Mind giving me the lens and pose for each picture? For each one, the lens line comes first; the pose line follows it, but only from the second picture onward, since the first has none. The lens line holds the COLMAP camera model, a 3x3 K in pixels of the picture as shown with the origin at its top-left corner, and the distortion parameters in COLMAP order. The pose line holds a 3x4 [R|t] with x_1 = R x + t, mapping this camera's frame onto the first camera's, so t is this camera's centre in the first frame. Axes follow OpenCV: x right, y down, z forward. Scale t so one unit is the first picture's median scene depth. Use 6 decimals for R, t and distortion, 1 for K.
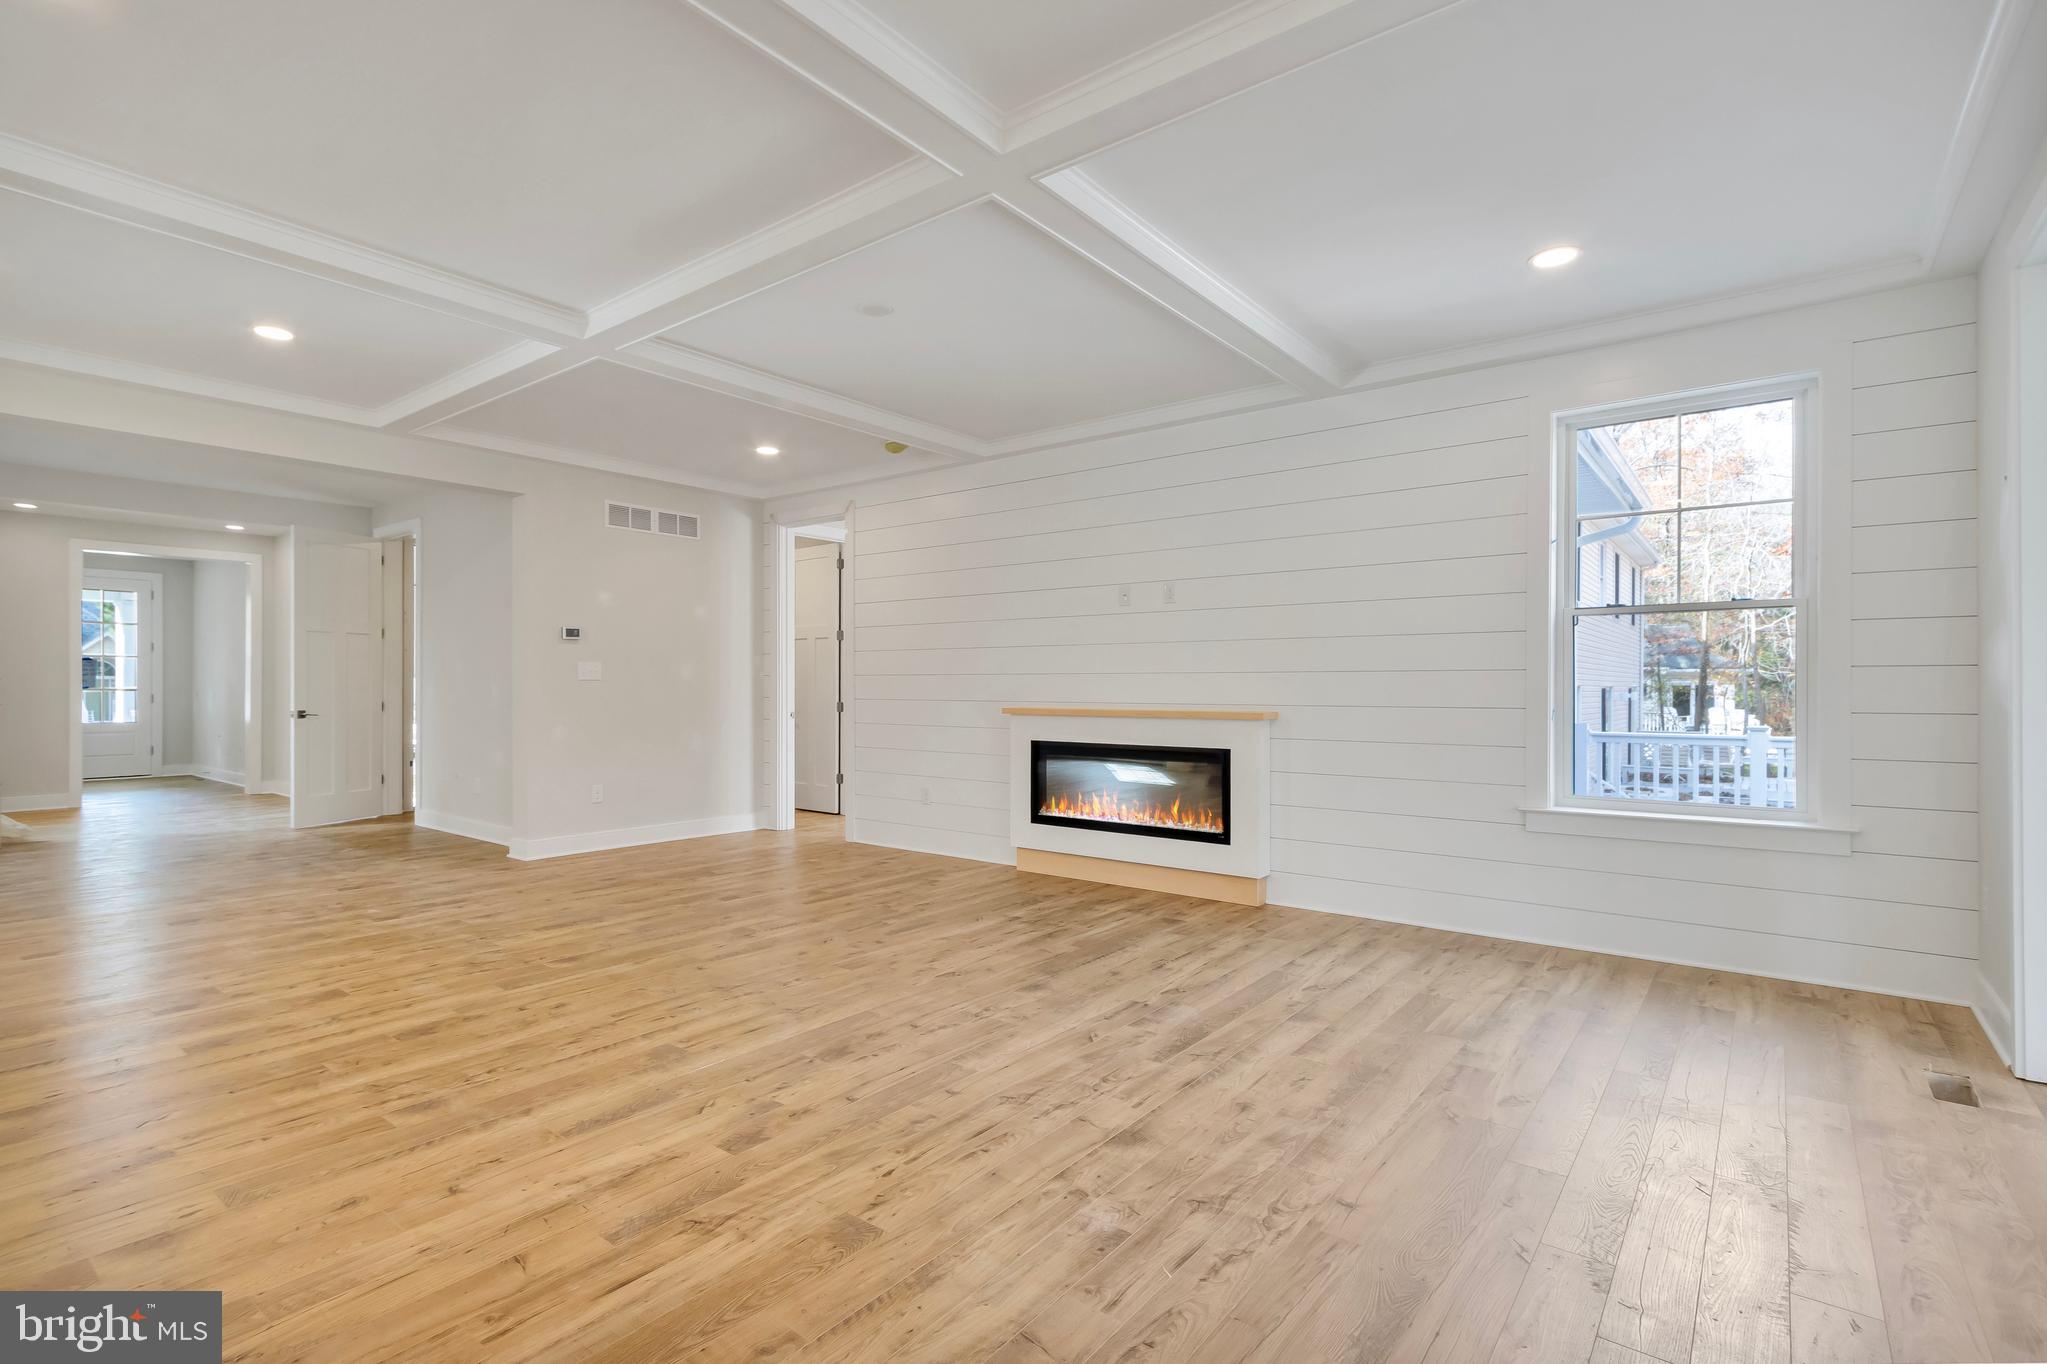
lens RADIAL K [[975.2, 0, 977.5], [0, 975.2, 681.8], [0, 0, 1]] dist [0.003242, -0.000212]
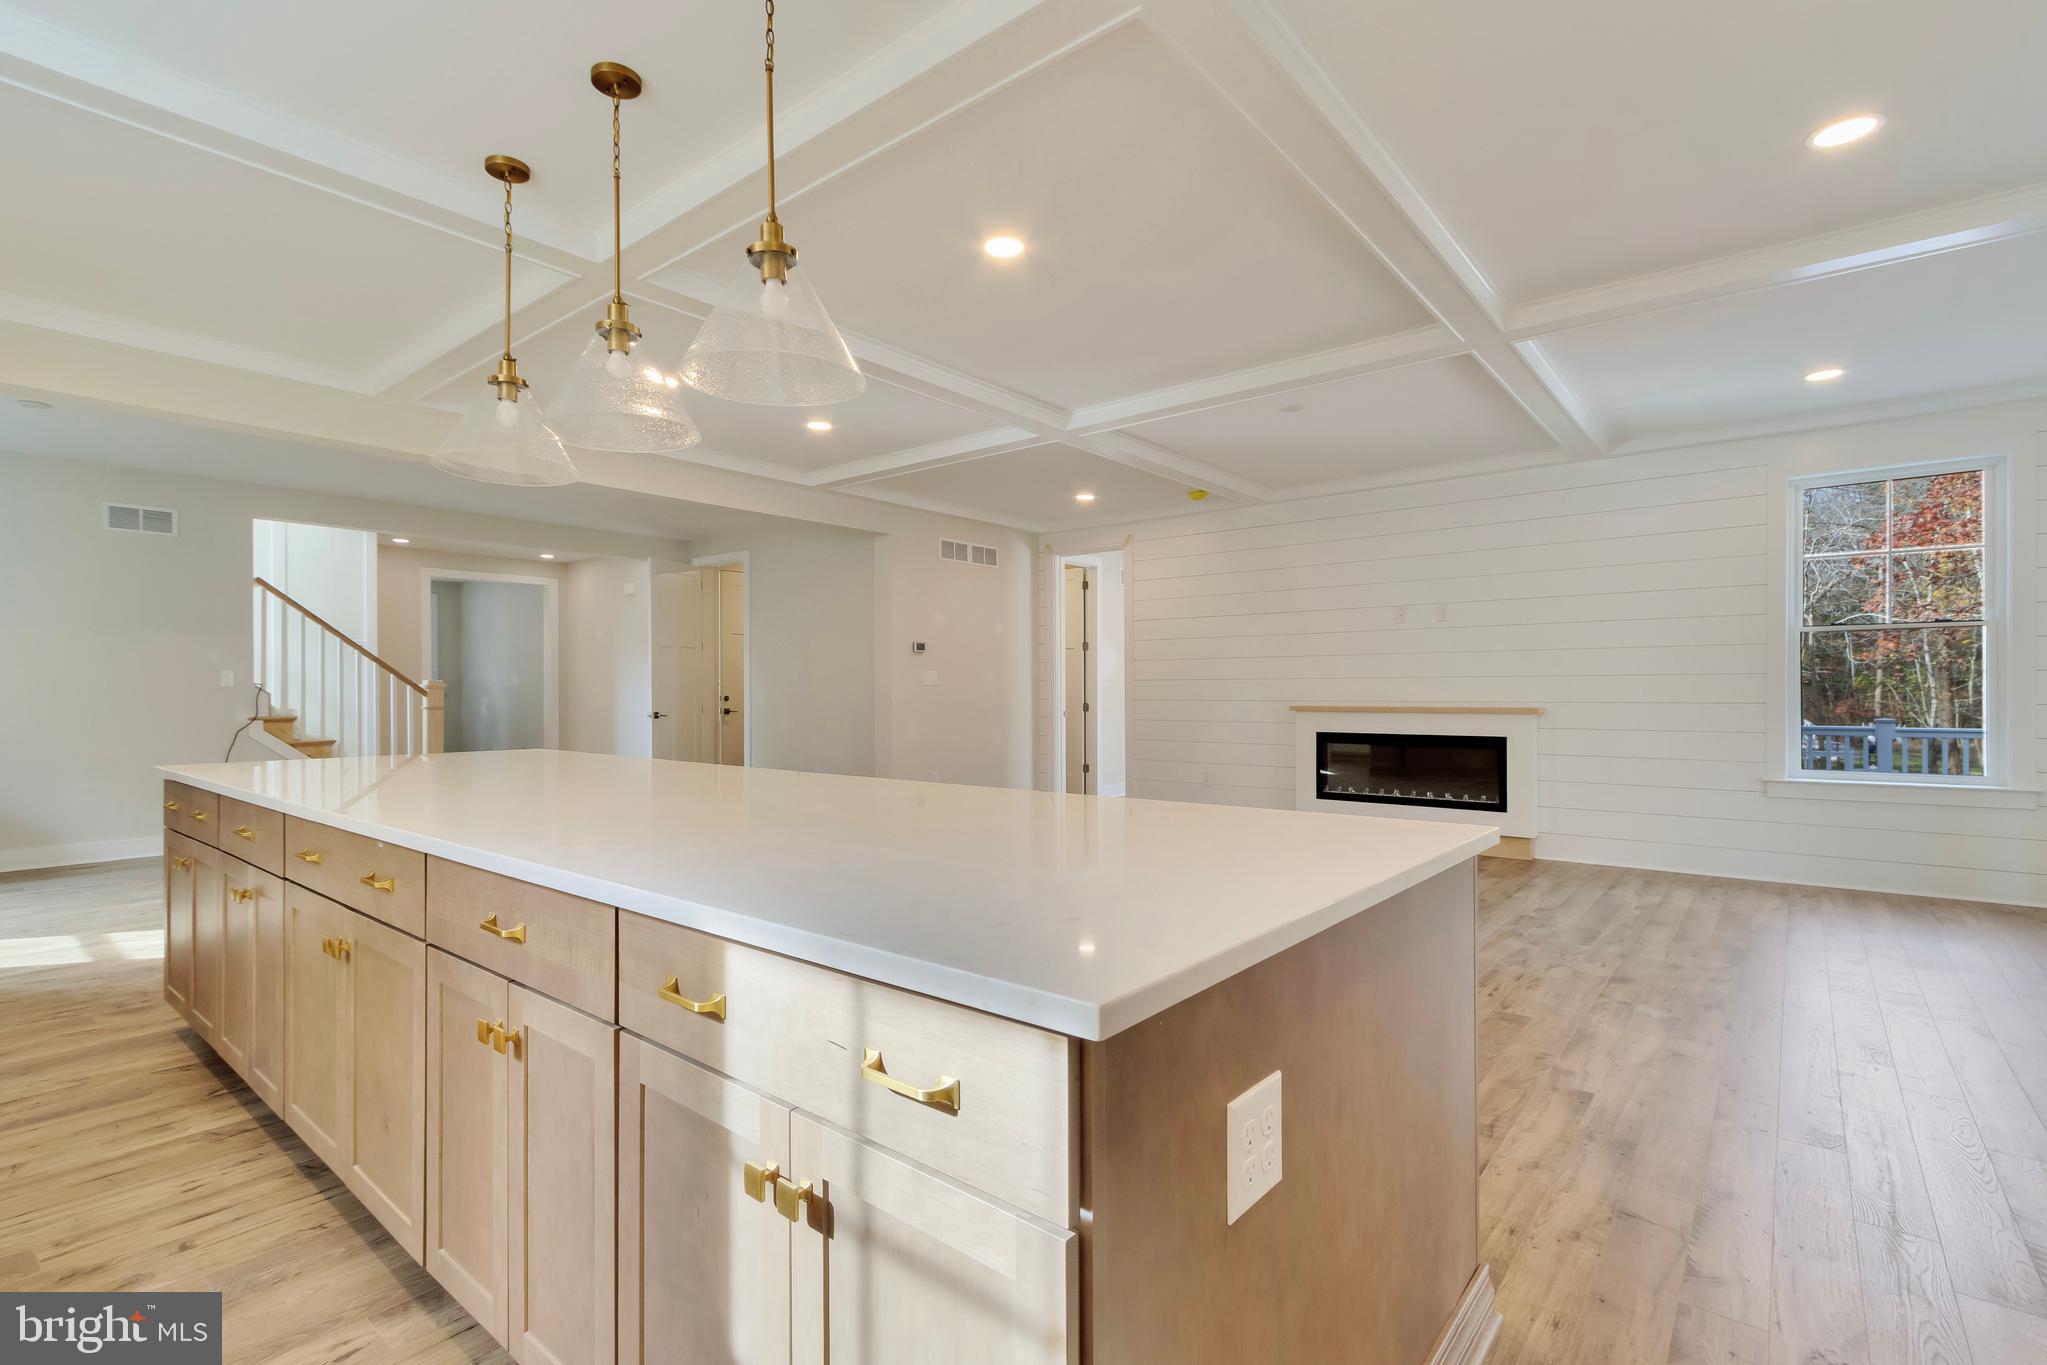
lens RADIAL K [[957.6, 0, 995.0], [0, 957.6, 683.2], [0, 0, 1]] dist [-0.000808, -0.000038]
pose [[0.999900, -0.005816, -0.012883, -0.324768], [0.005791, 0.999981, -0.001963, -0.001598], [0.012894, 0.001889, 0.999915, -0.210278]]
